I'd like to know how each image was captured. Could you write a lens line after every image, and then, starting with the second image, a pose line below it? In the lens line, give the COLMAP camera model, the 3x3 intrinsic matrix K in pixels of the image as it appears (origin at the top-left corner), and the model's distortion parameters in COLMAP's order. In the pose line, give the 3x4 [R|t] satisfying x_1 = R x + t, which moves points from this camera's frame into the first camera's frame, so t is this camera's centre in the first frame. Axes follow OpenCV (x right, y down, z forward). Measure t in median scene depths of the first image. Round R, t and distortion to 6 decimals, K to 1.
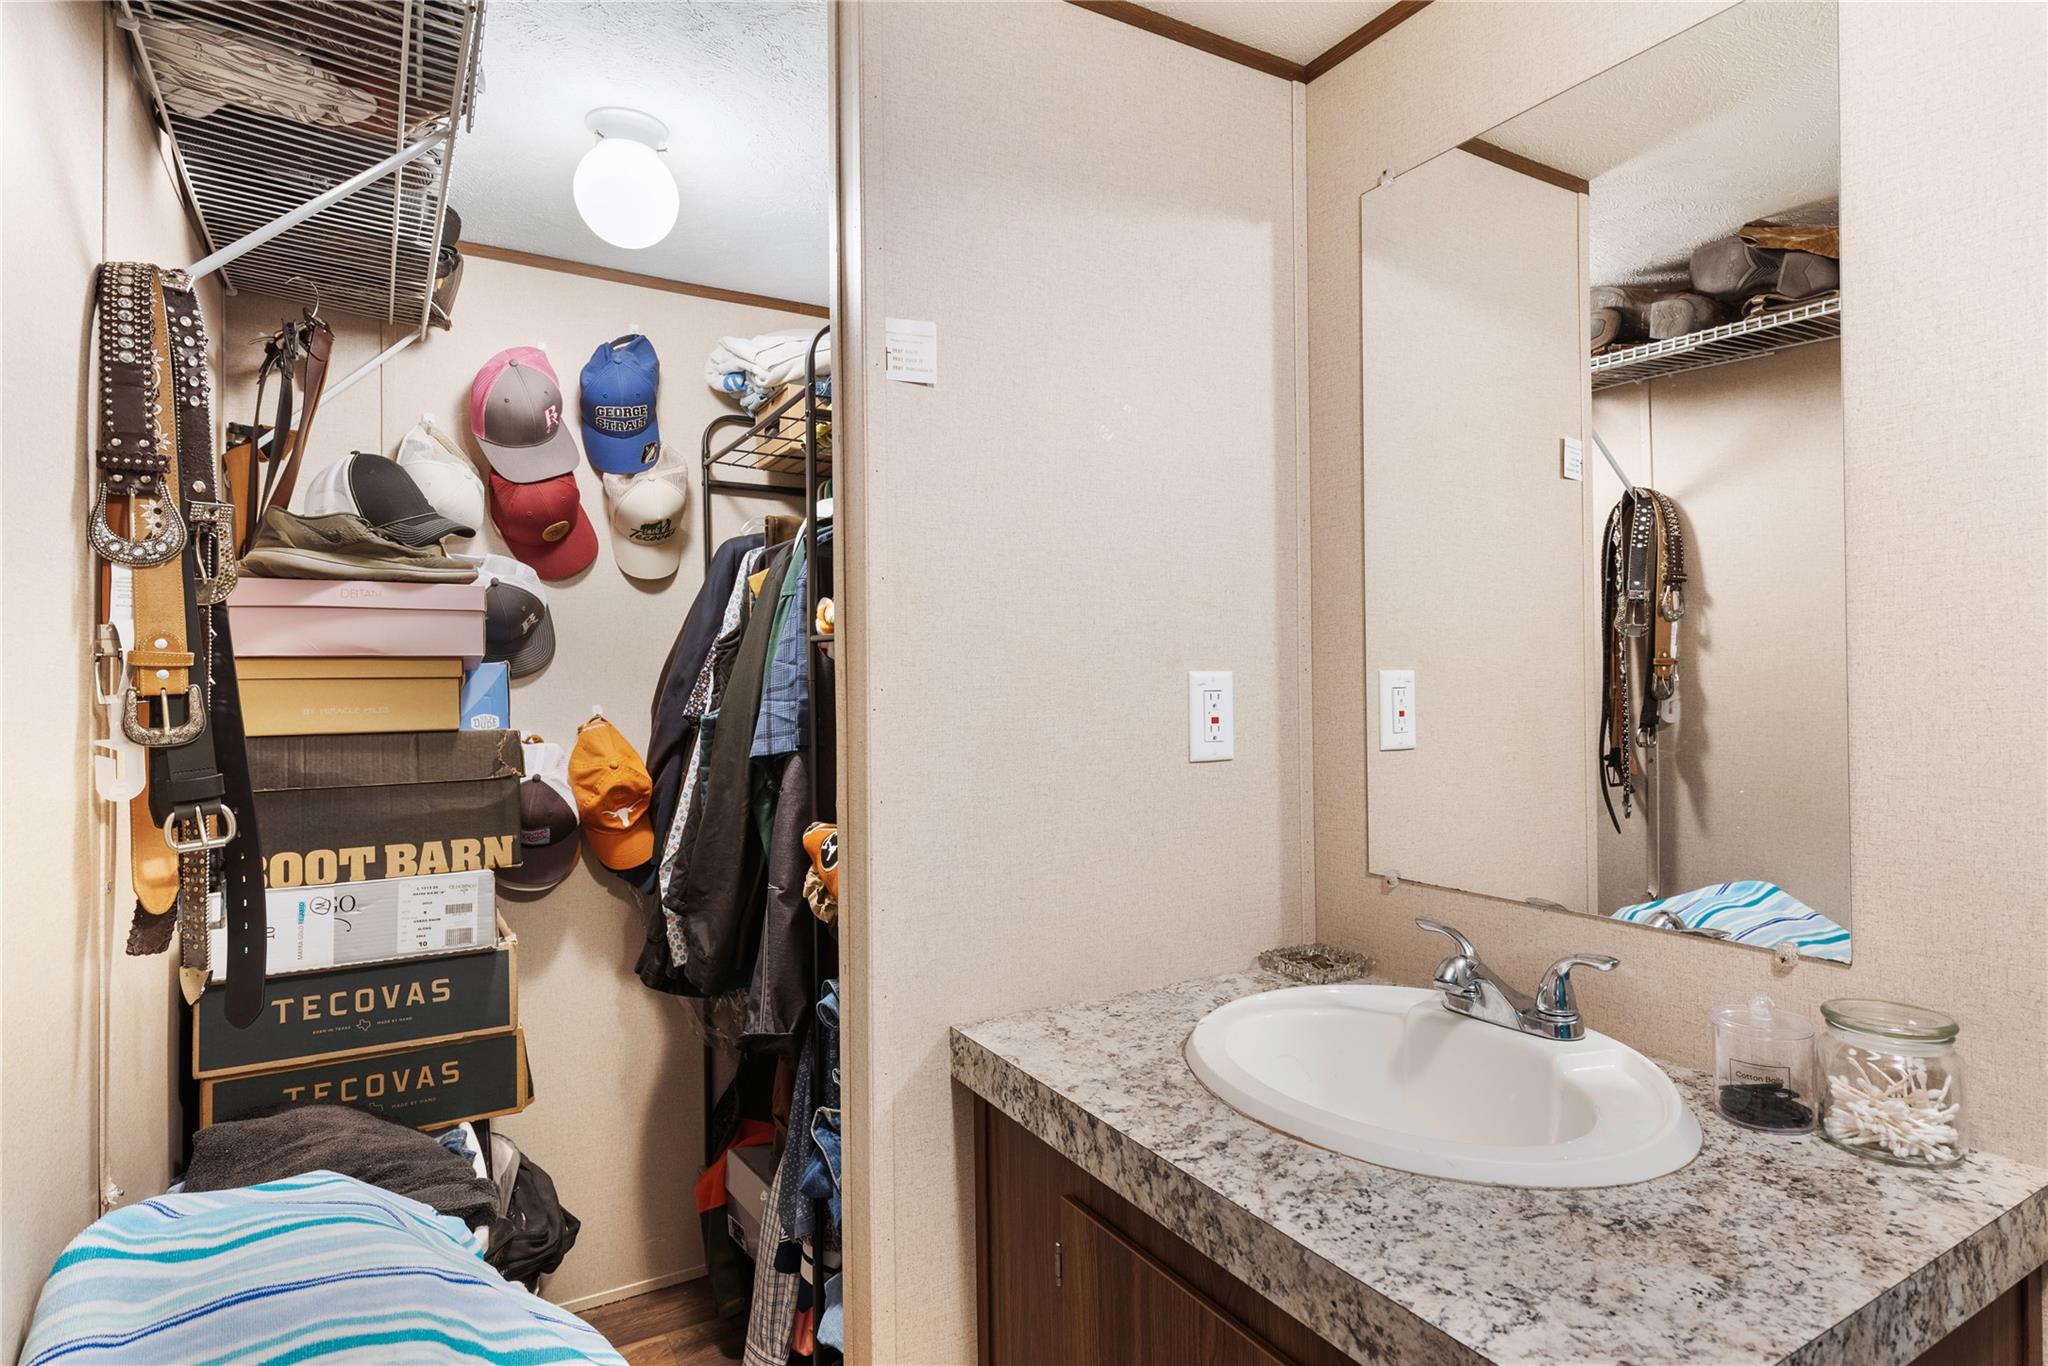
lens RADIAL K [[1081.8, 0, 1035.8], [0, 1081.8, 682.4], [0, 0, 1]] dist [0.003524, -0.003595]
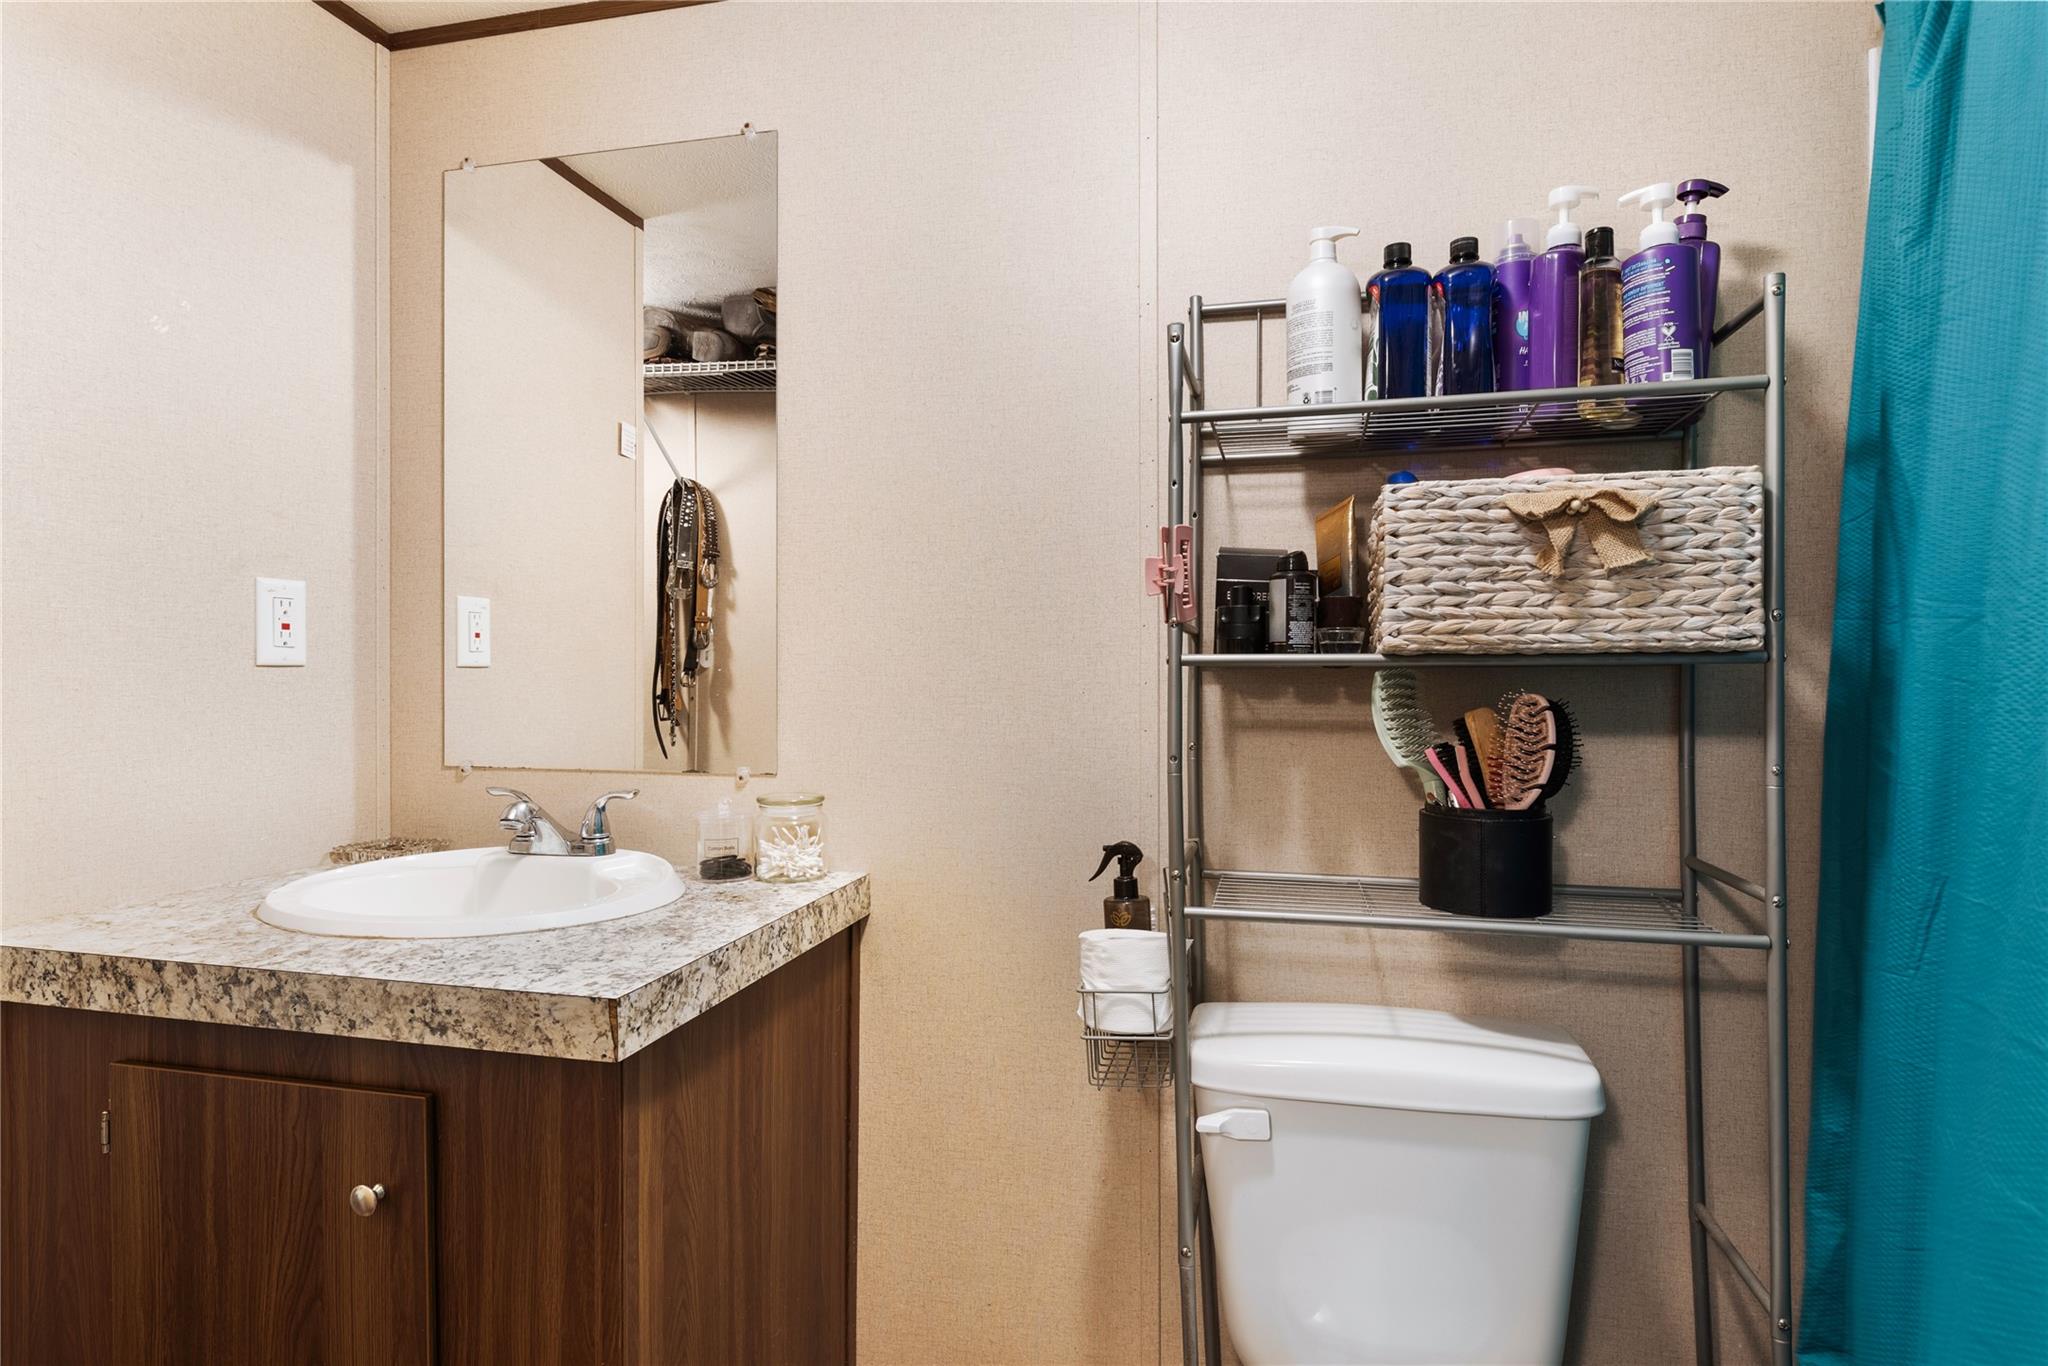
lens RADIAL K [[1081.8, 0, 1035.8], [0, 1081.8, 682.4], [0, 0, 1]] dist [0.003524, -0.003595]
pose [[0.698562, 0.009533, 0.715486, -0.073925], [-0.012039, 0.999926, -0.001568, 0.080229], [-0.715448, -0.007518, 0.698626, -0.242131]]
